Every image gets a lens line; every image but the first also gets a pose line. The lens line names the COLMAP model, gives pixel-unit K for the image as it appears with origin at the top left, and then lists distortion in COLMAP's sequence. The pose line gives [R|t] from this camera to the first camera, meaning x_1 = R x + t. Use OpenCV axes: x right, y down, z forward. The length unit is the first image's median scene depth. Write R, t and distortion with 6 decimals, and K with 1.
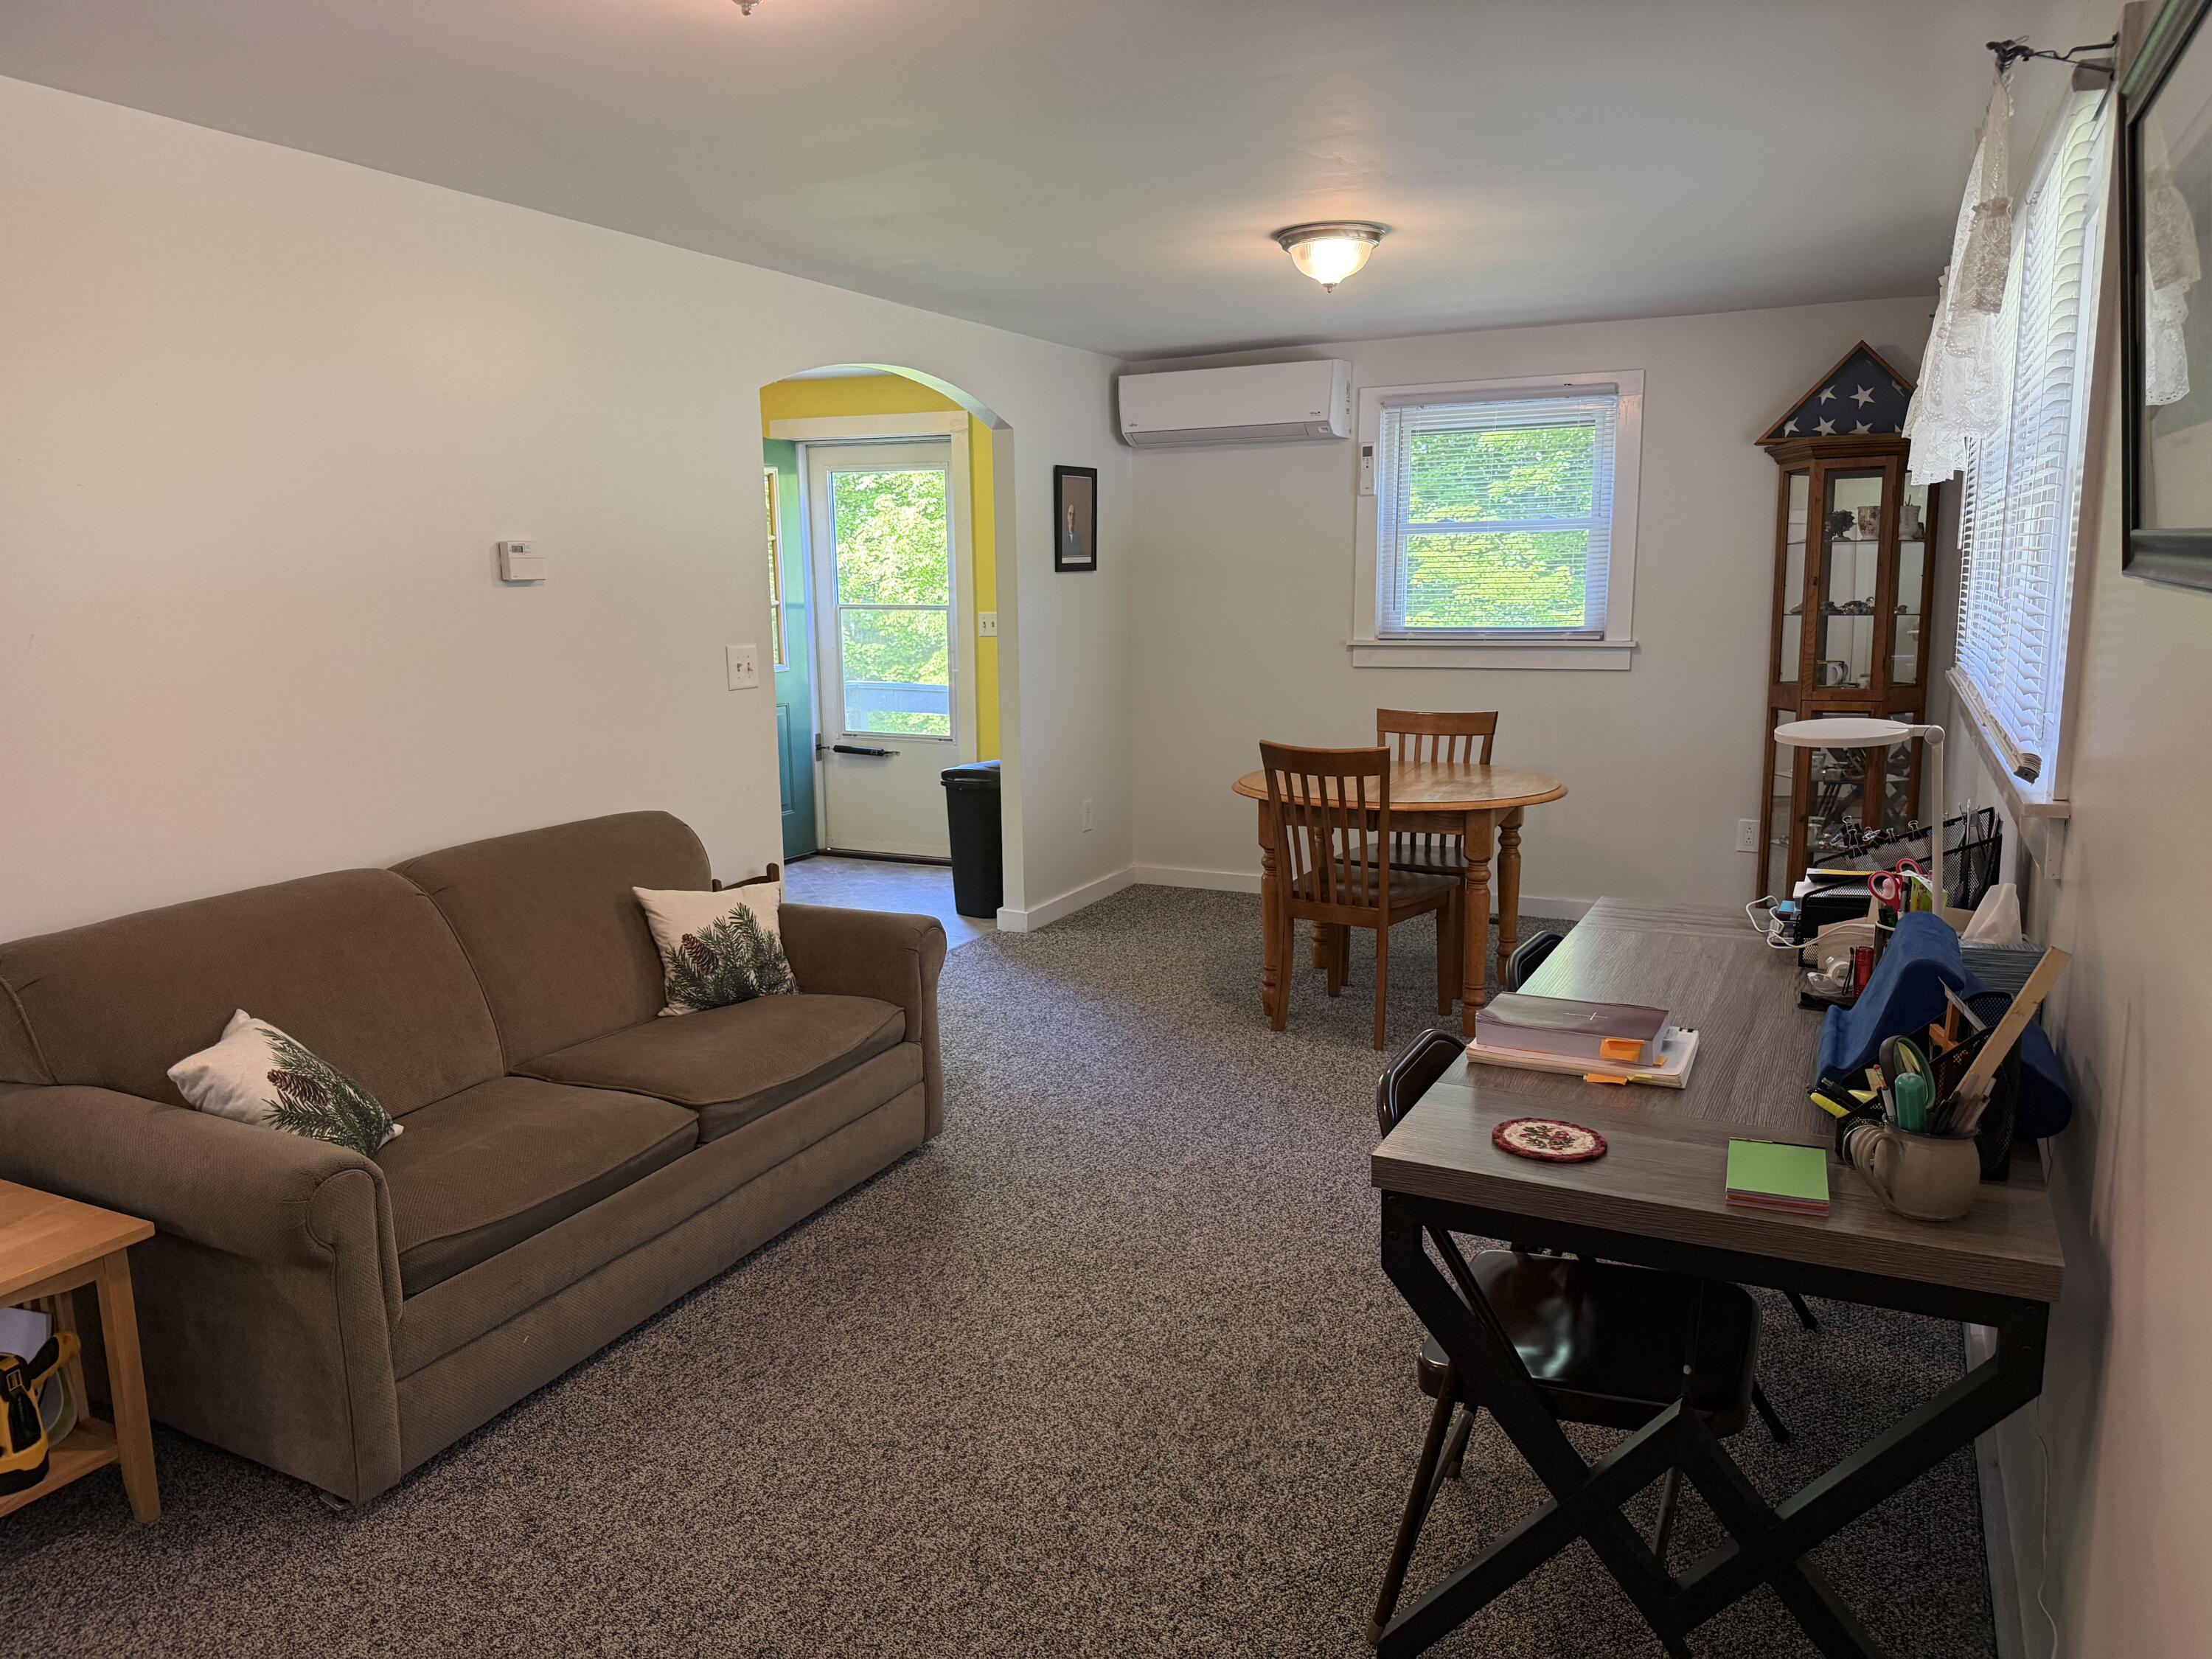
lens RADIAL K [[1552.7, 0, 1106.0], [0, 1552.7, 829.5], [0, 0, 1]] dist [0.047680, -0.051370]
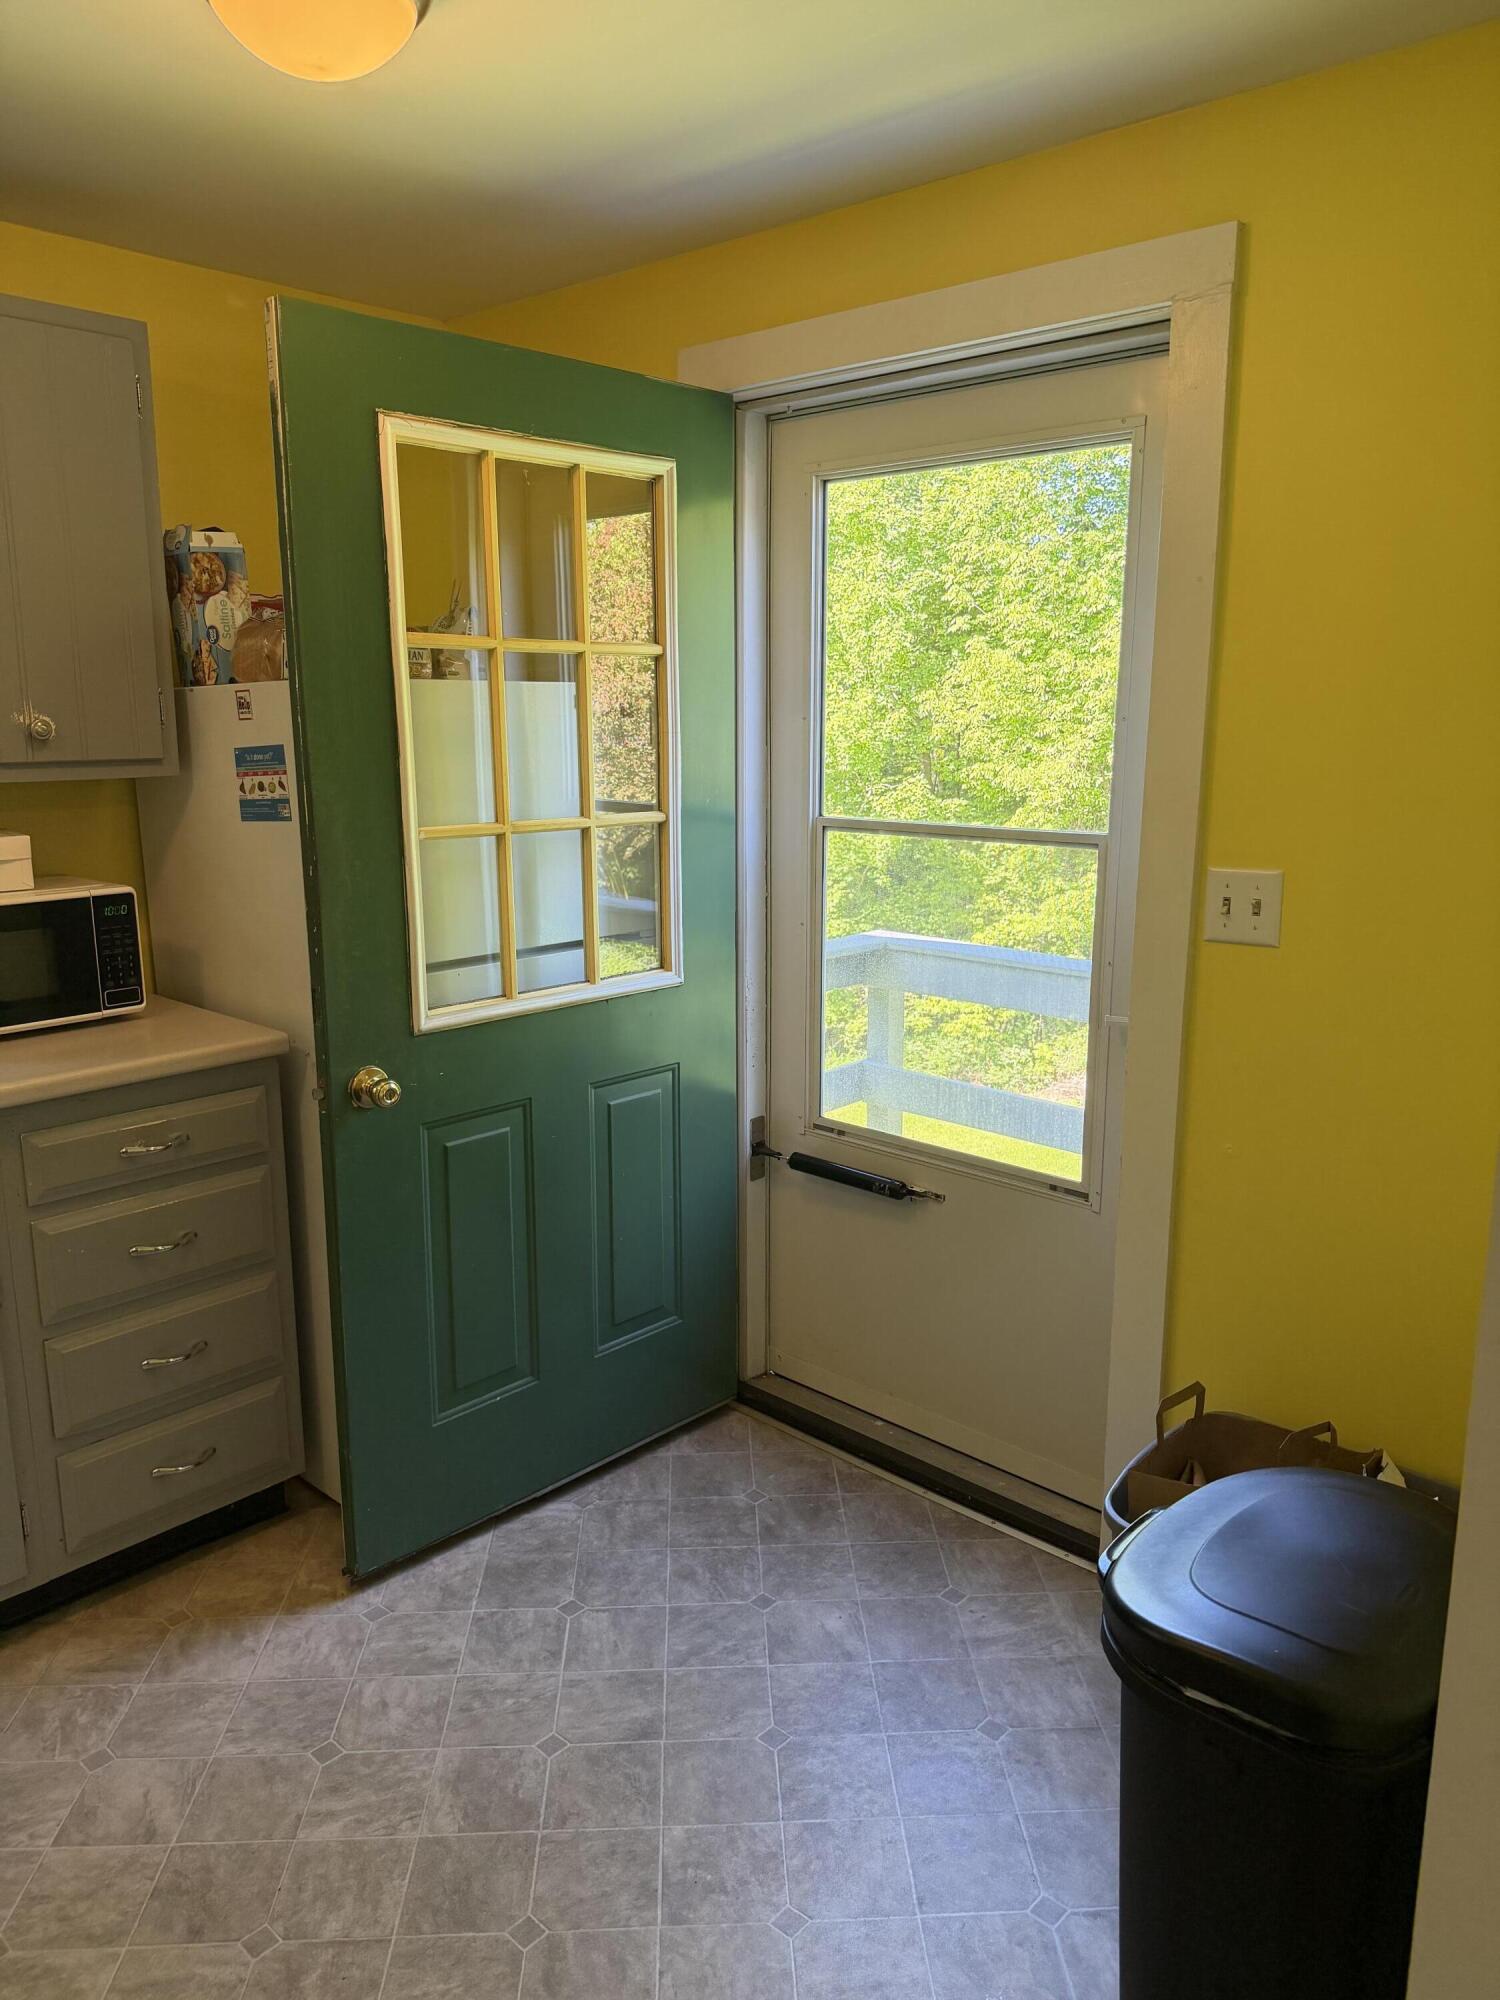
lens RADIAL K [[1403.9, 0, 750.0], [0, 1403.9, 1000.0], [0, 0, 1]] dist [0.047680, -0.051370]
pose [[0.956751, 0.073915, -0.281360, -0.021125], [-0.064406, 0.997001, 0.042908, -0.028489], [0.283688, -0.022931, 0.958642, 0.163524]]
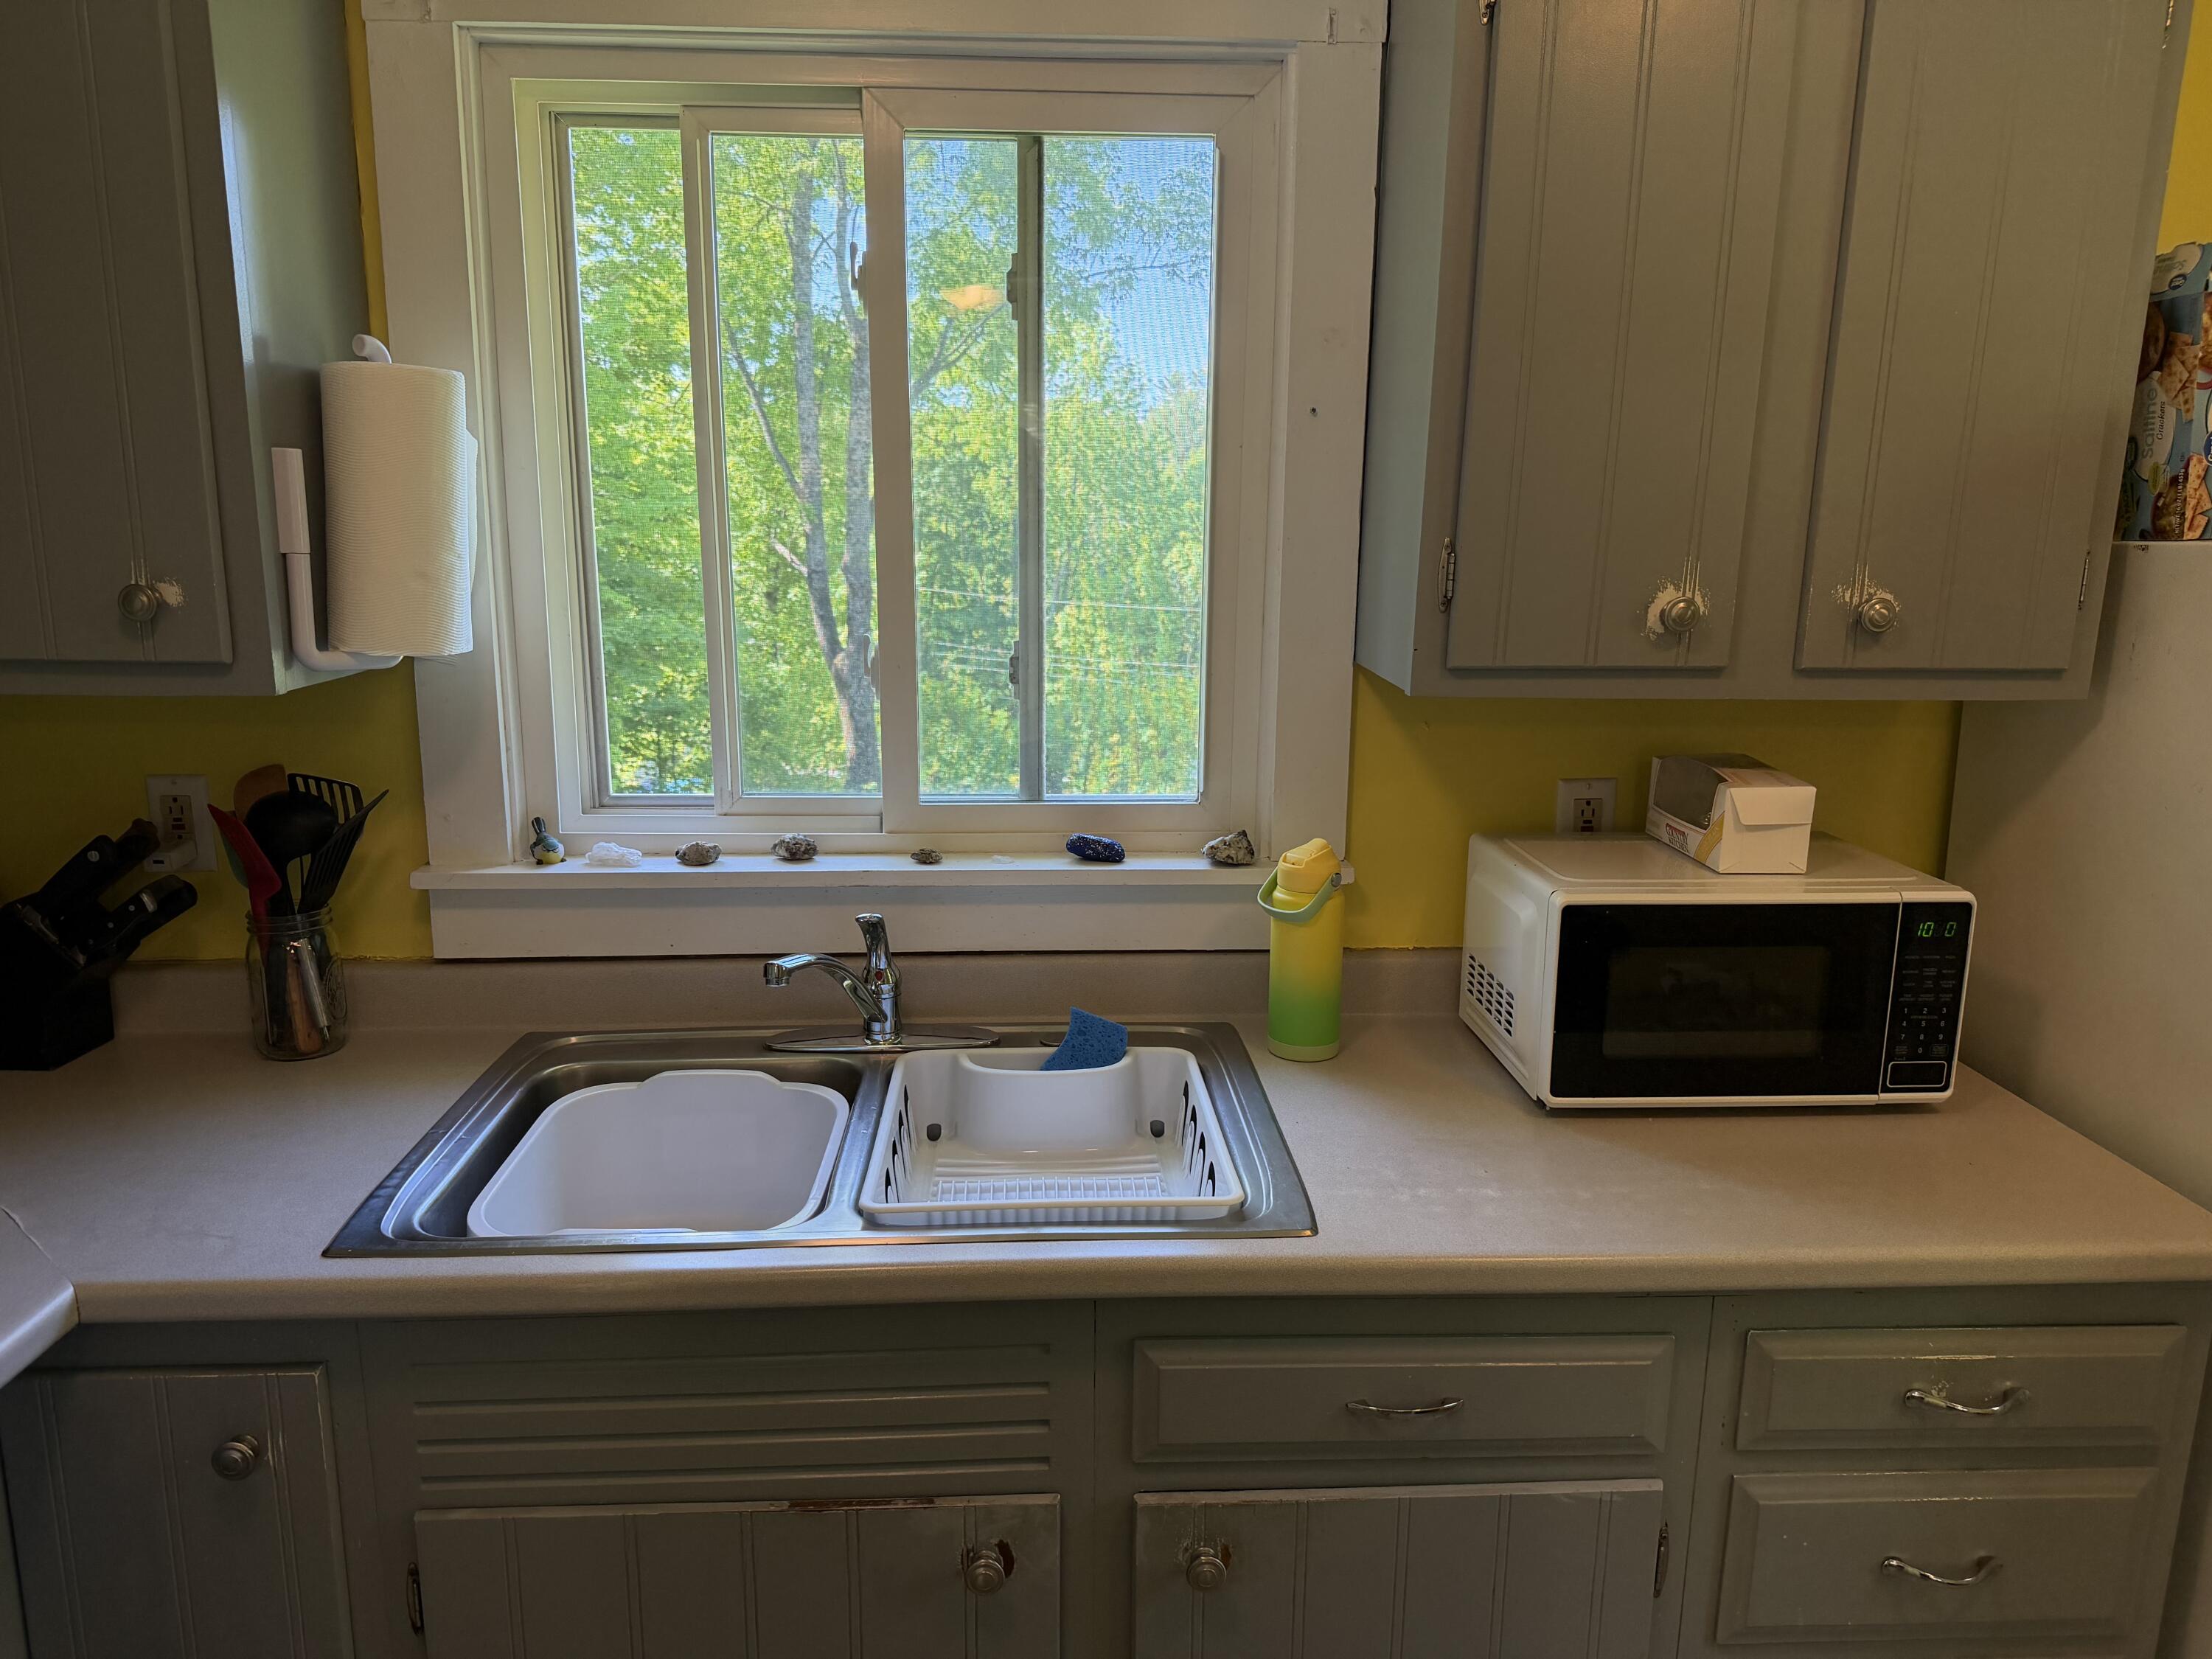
lens RADIAL K [[1552.7, 0, 1106.0], [0, 1552.7, 829.5], [0, 0, 1]] dist [0.047680, -0.051370]
pose [[0.485731, 0.201583, -0.850547, -0.050068], [-0.171842, 0.976078, 0.133198, -0.033329], [0.857050, 0.081461, 0.508752, 0.181677]]
